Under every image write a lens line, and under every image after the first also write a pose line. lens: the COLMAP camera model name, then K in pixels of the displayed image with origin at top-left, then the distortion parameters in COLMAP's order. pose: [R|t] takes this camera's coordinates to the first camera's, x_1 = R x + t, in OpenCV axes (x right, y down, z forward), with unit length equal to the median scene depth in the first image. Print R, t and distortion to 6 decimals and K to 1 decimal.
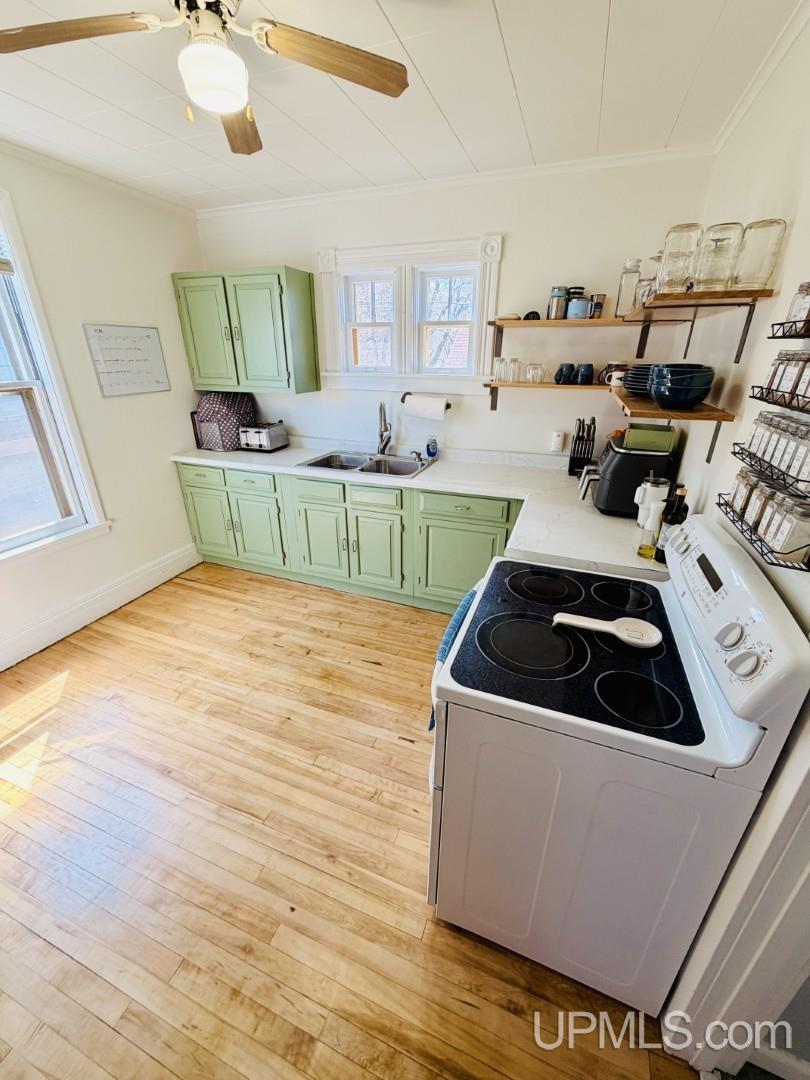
lens RADIAL K [[430.9, 0, 405.0], [0, 430.9, 540.0], [0, 0, 1]] dist [0.001630, 0.000245]
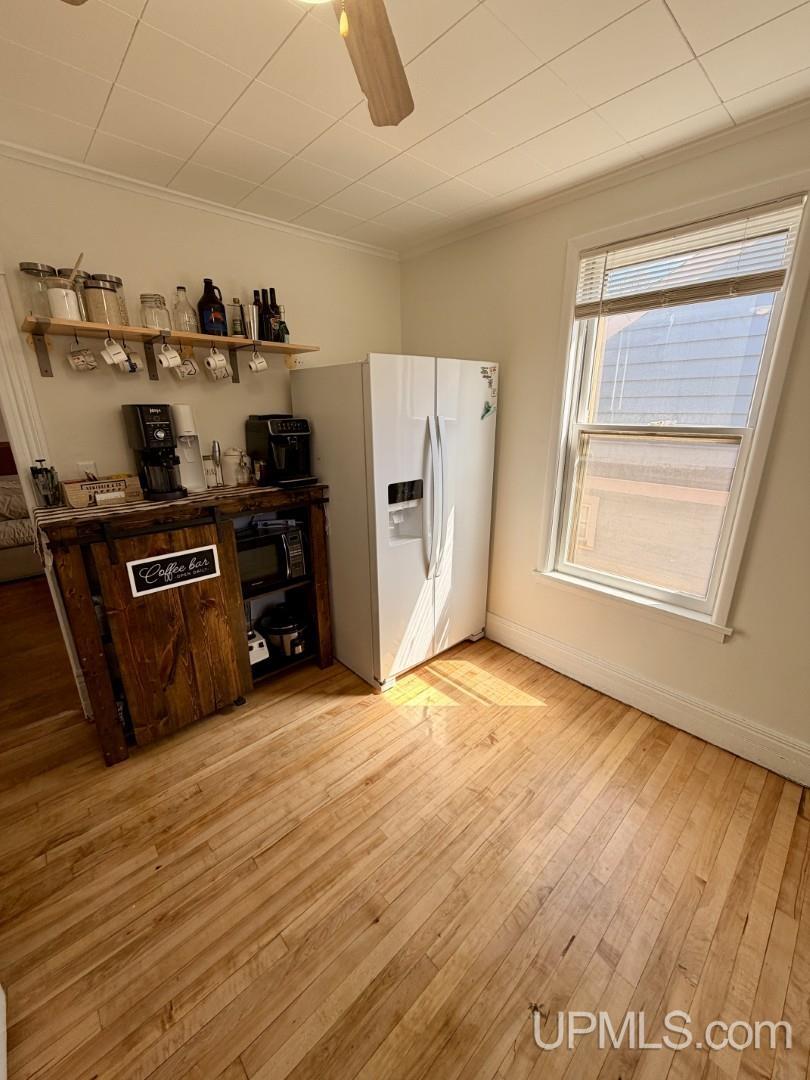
lens RADIAL K [[430.9, 0, 405.0], [0, 430.9, 540.0], [0, 0, 1]] dist [0.001630, 0.000245]
pose [[-0.448850, 0.262220, -0.854268, 0.113270], [-0.353193, 0.826080, 0.439143, -0.346219], [0.820846, 0.498831, -0.278172, 0.865195]]
